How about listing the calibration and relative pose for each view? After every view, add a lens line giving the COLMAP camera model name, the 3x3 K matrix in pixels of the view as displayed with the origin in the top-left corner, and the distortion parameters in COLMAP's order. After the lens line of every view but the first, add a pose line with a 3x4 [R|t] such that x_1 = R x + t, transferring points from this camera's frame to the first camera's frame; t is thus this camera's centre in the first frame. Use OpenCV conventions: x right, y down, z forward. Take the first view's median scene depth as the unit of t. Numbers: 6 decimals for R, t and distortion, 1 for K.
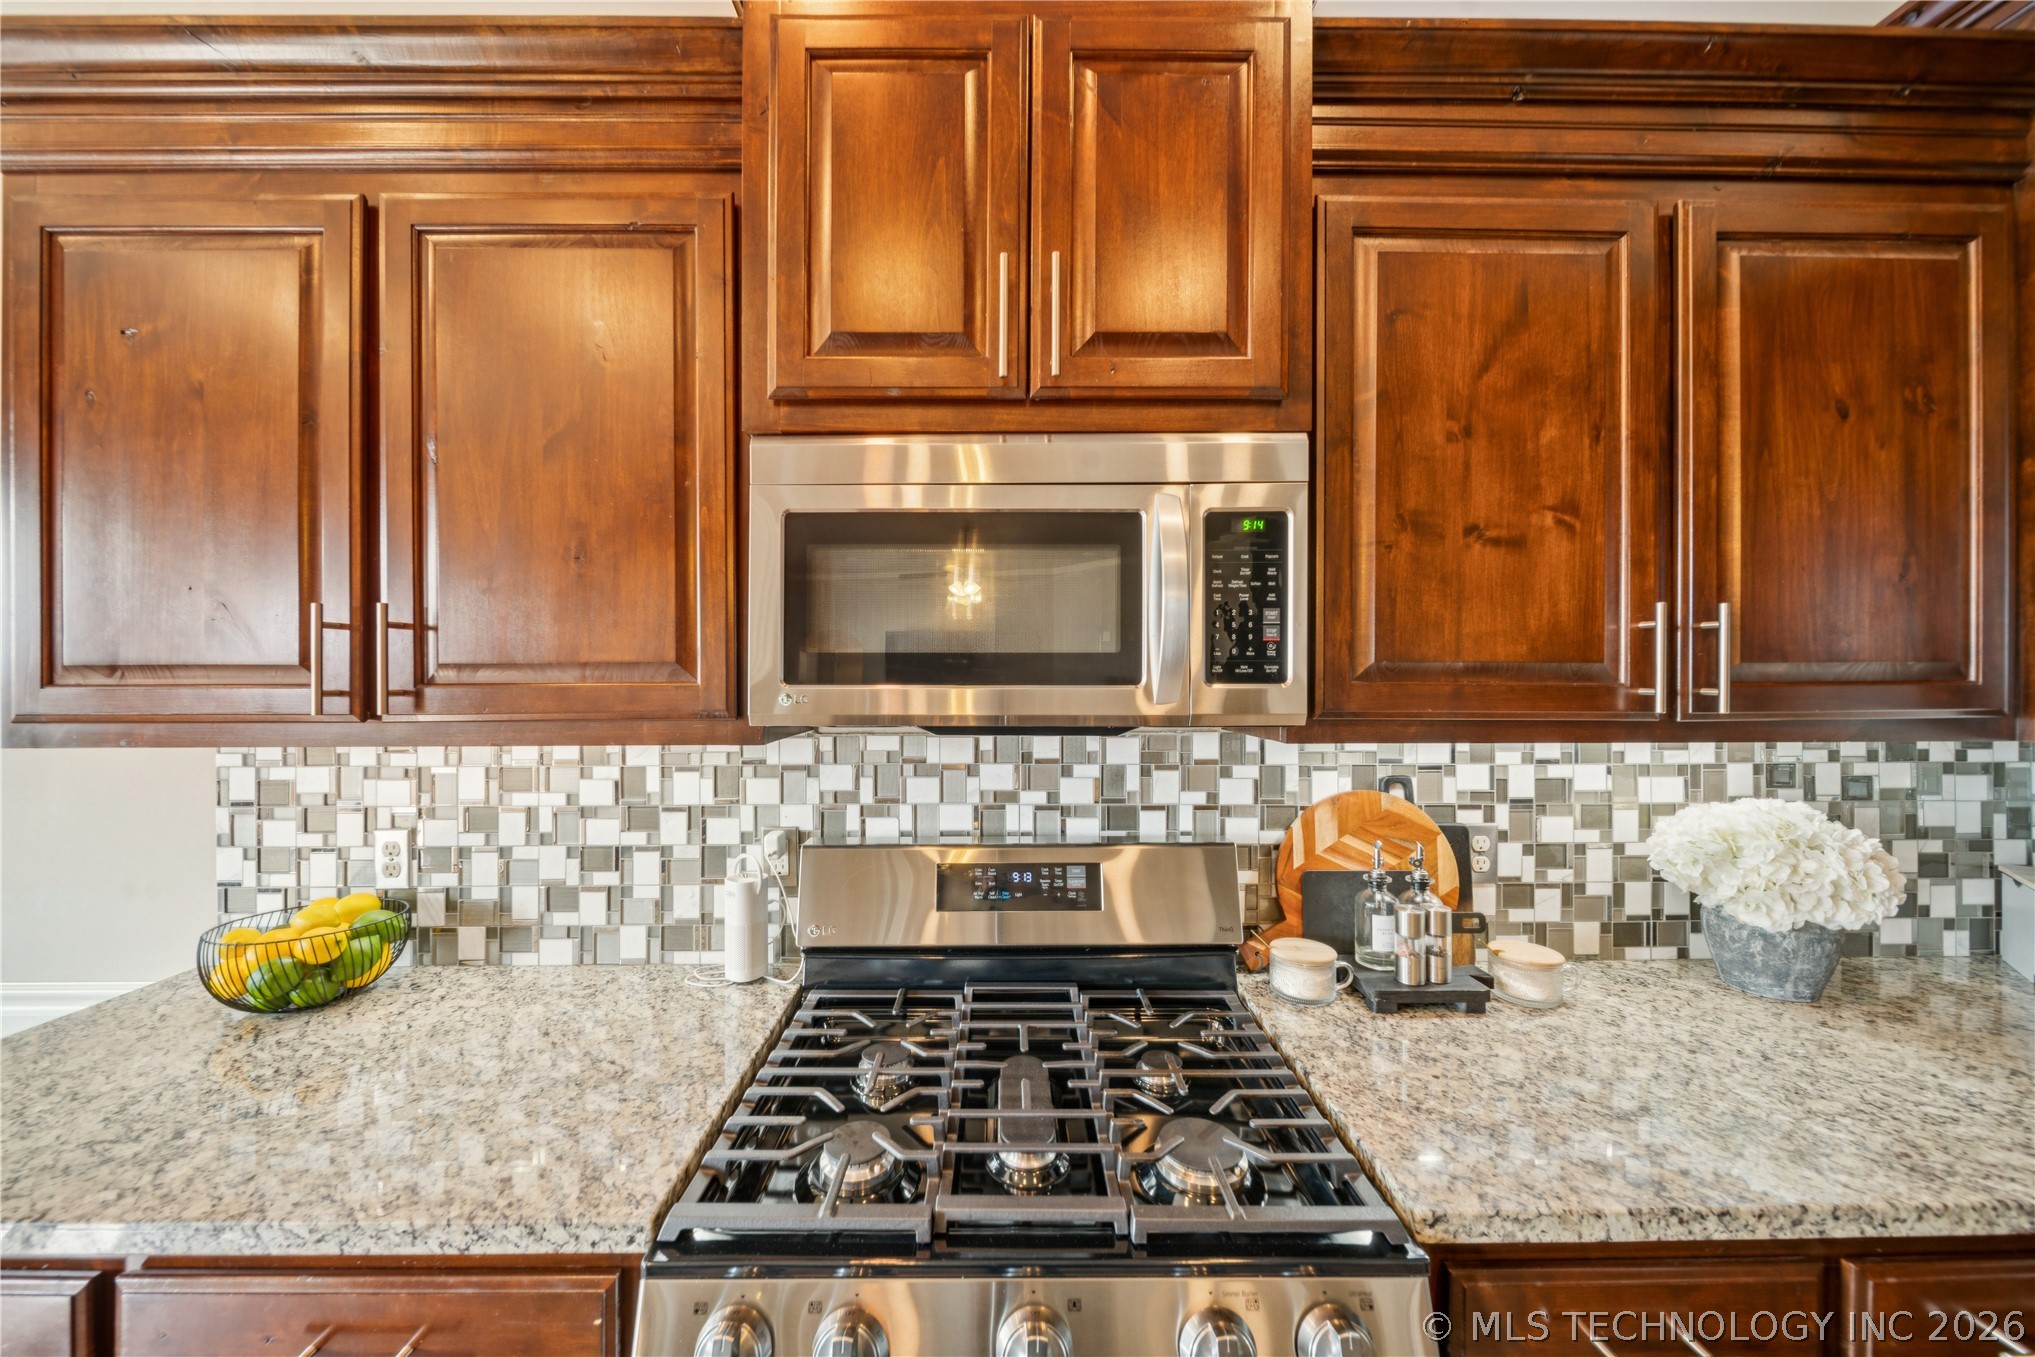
lens RADIAL K [[723.0, 0, 997.9], [0, 723.0, 679.5], [0, 0, 1]] dist [-0.000631, -0.001797]
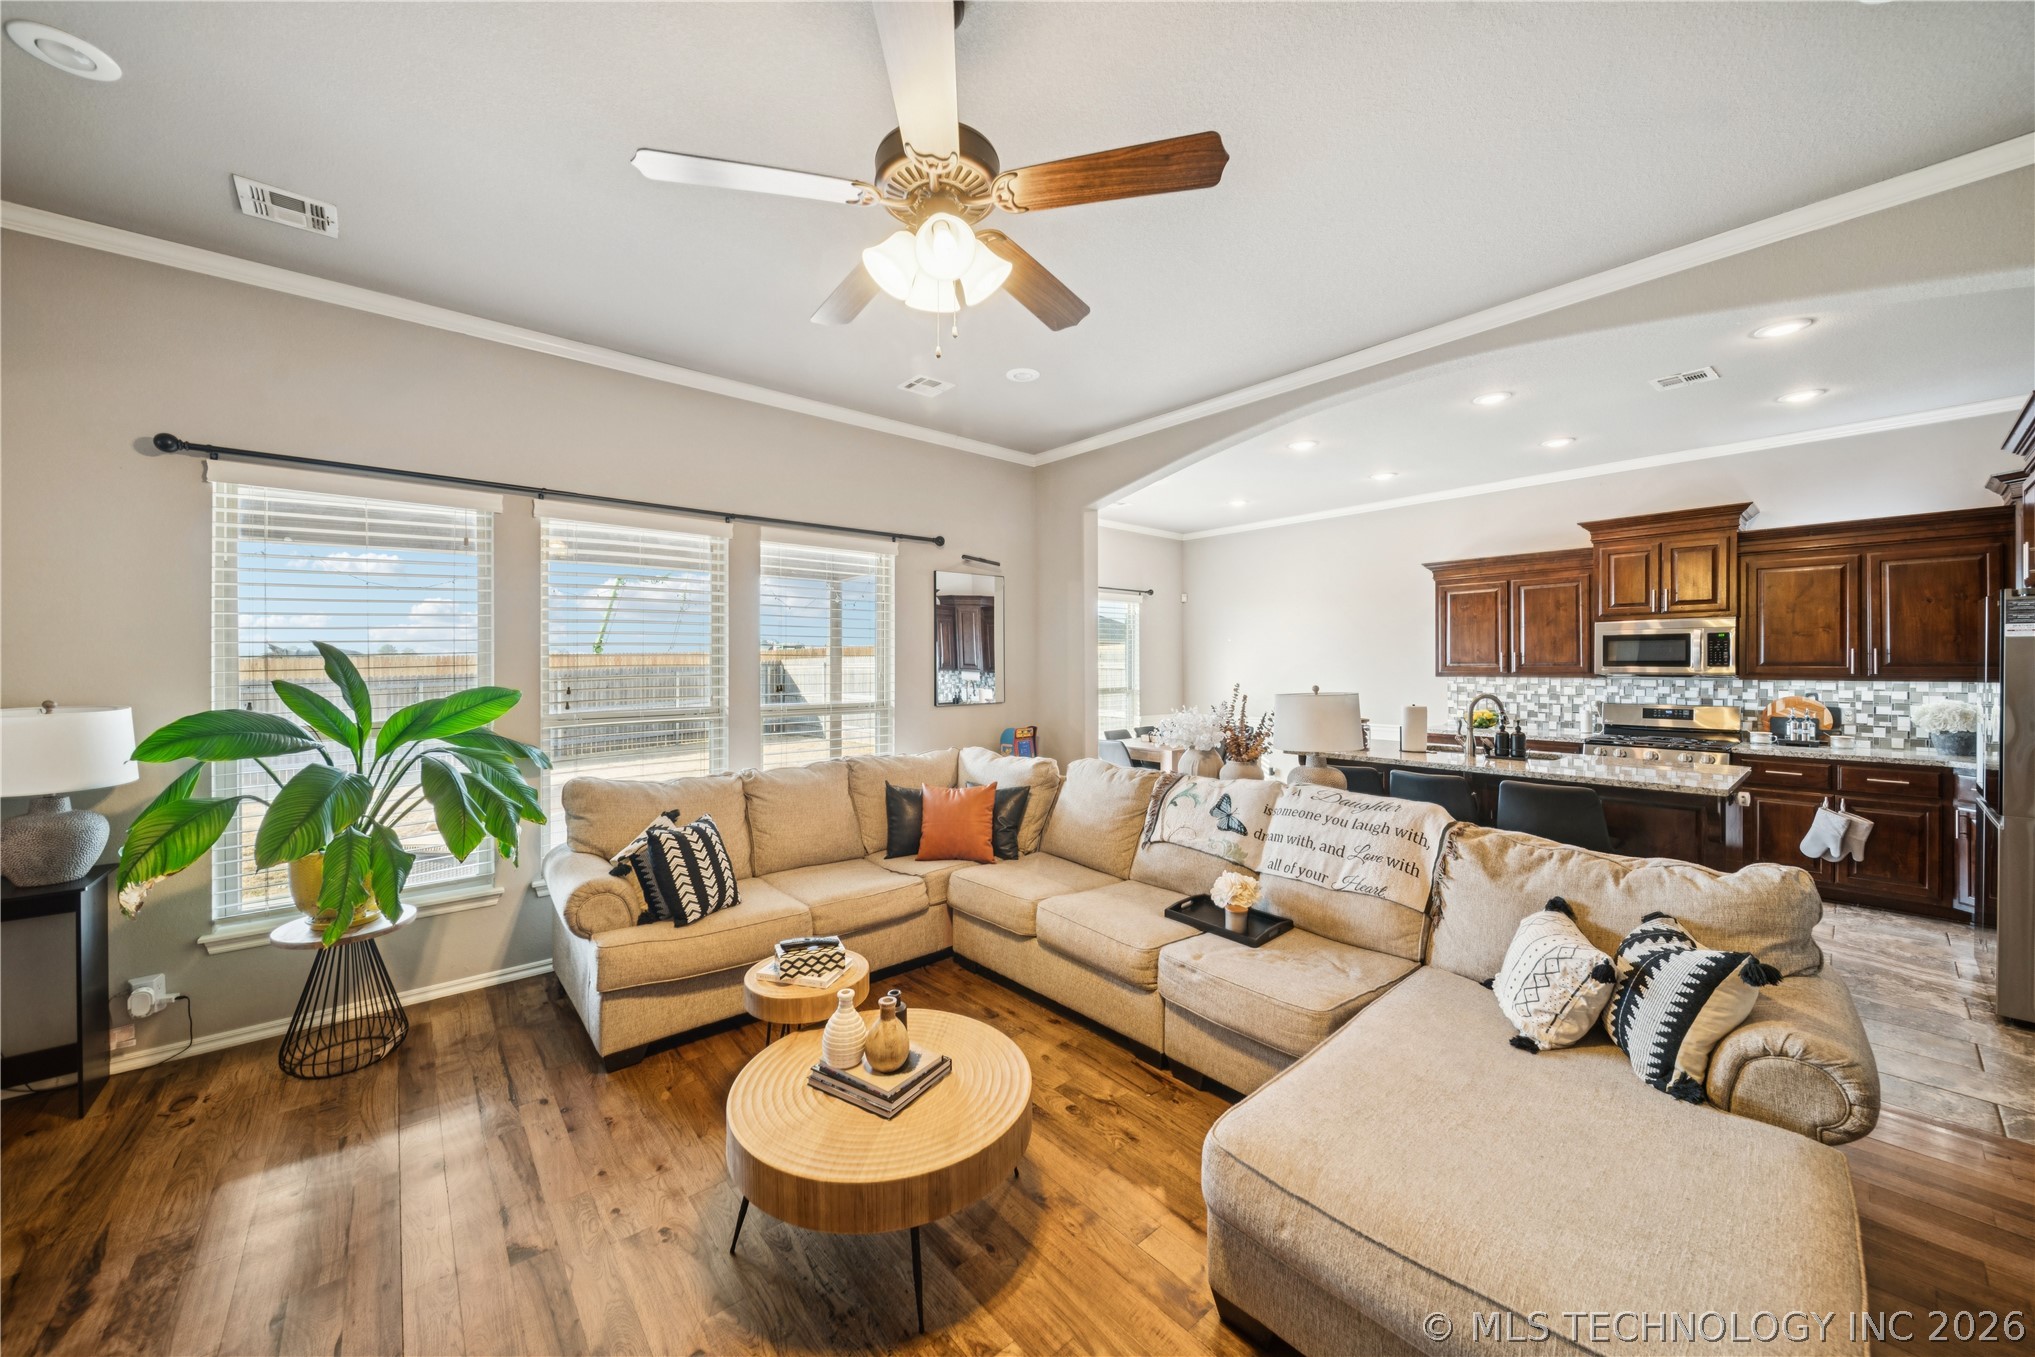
lens RADIAL K [[723.0, 0, 998.6], [0, 723.0, 667.4], [0, 0, 1]] dist [-0.000631, -0.001797]
pose [[0.625862, 0.003299, -0.779926, 0.817930], [-0.001280, 0.999994, 0.003203, 0.001497], [0.779932, -0.001006, 0.625863, -4.416744]]
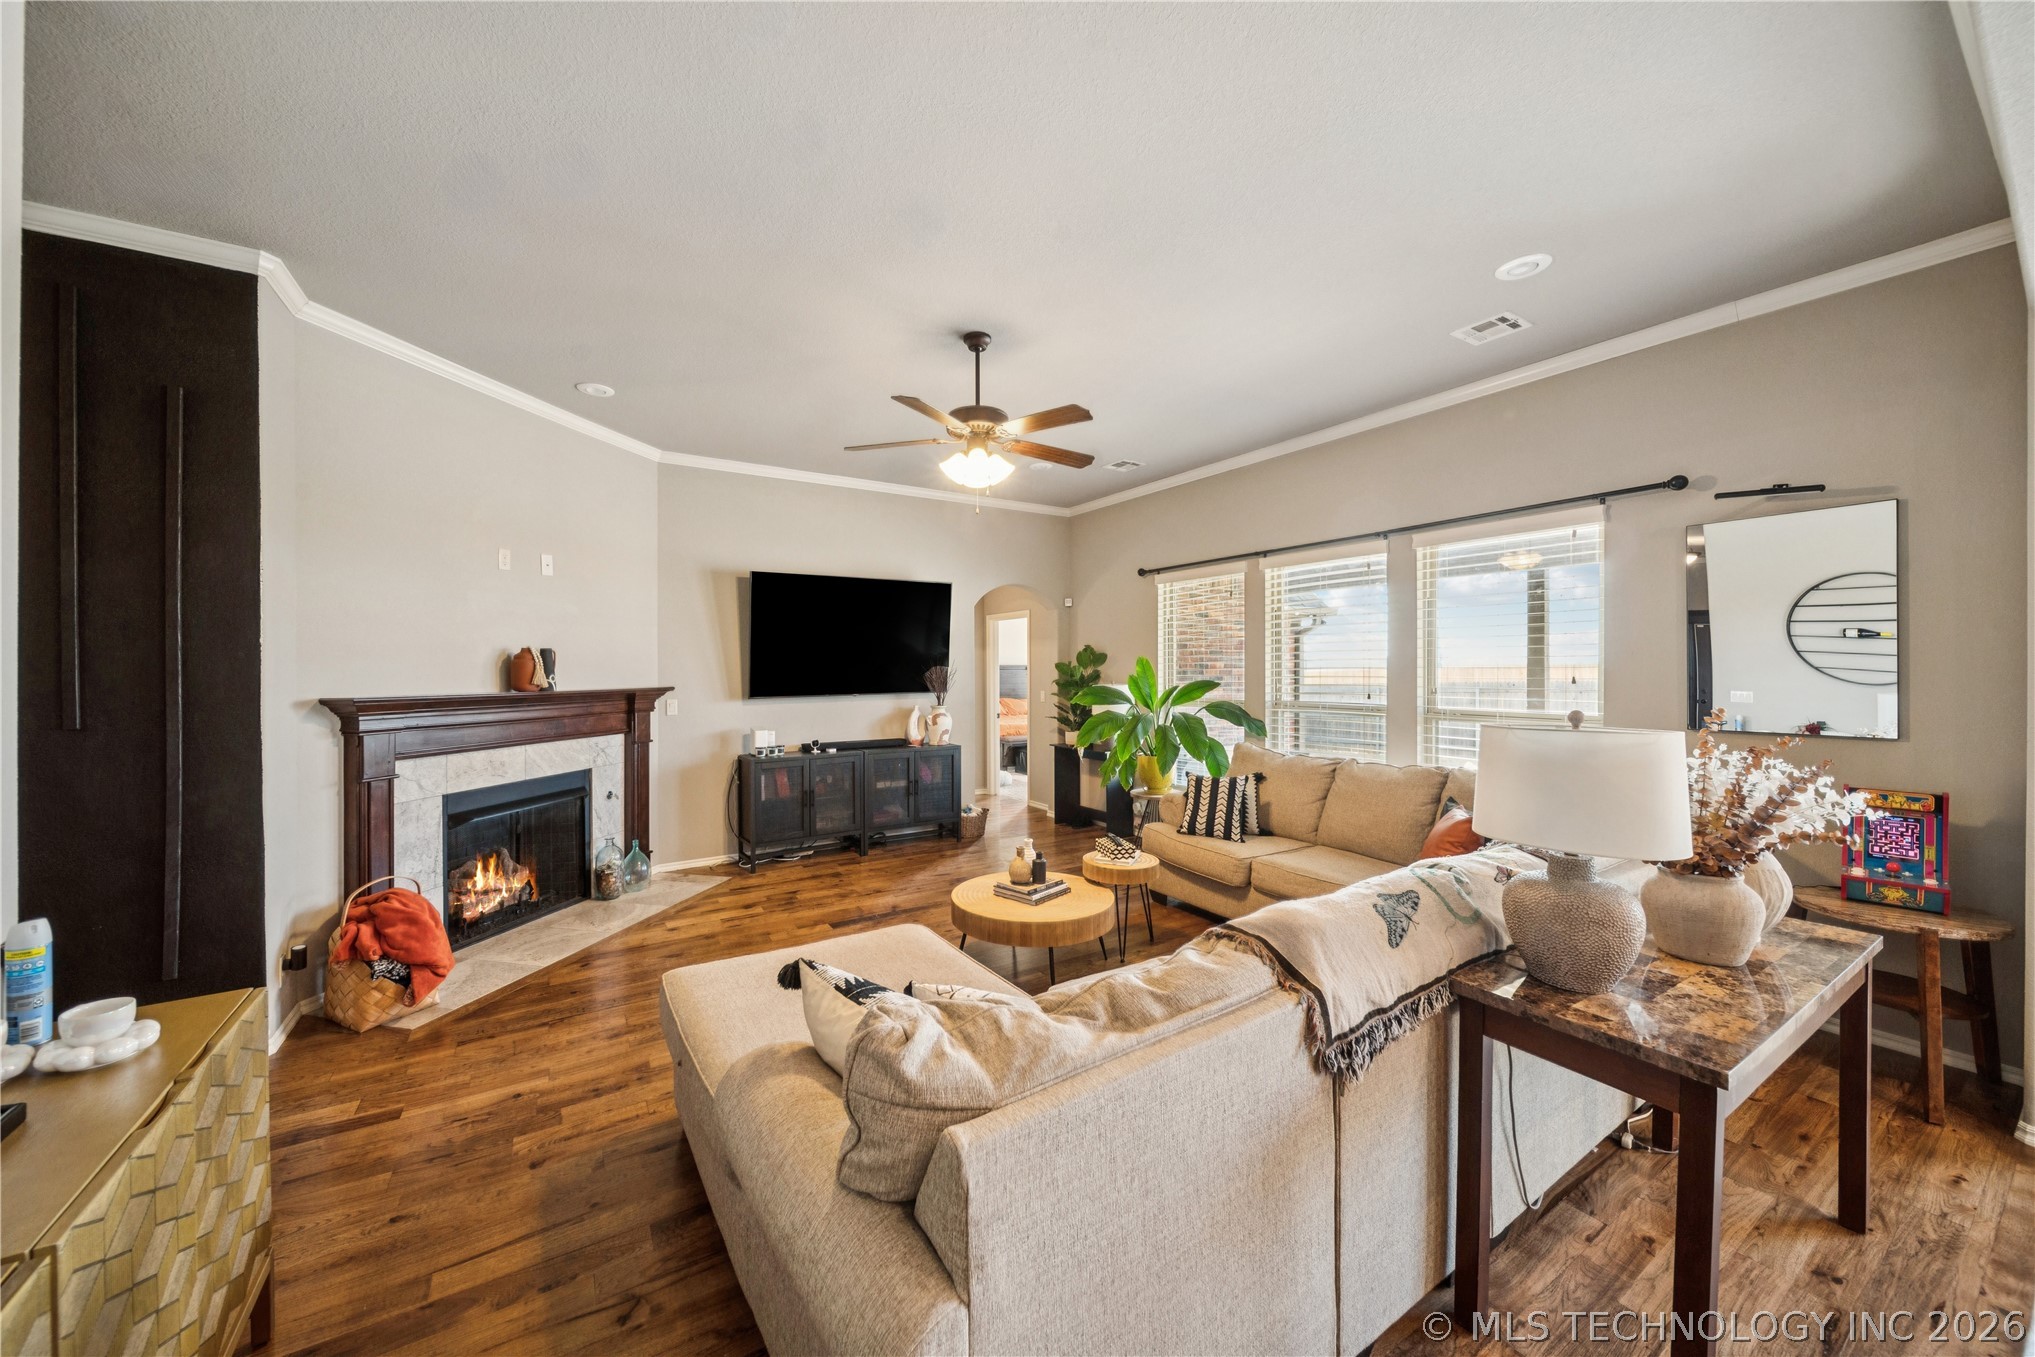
lens RADIAL K [[723.0, 0, 1005.0], [0, 723.0, 666.2], [0, 0, 1]] dist [-0.000631, -0.001797]
pose [[-0.856475, -0.000480, -0.516188, 0.987508], [-0.000017, 1.000000, -0.000902, 0.000033], [0.516188, -0.000764, -0.856475, -1.505071]]
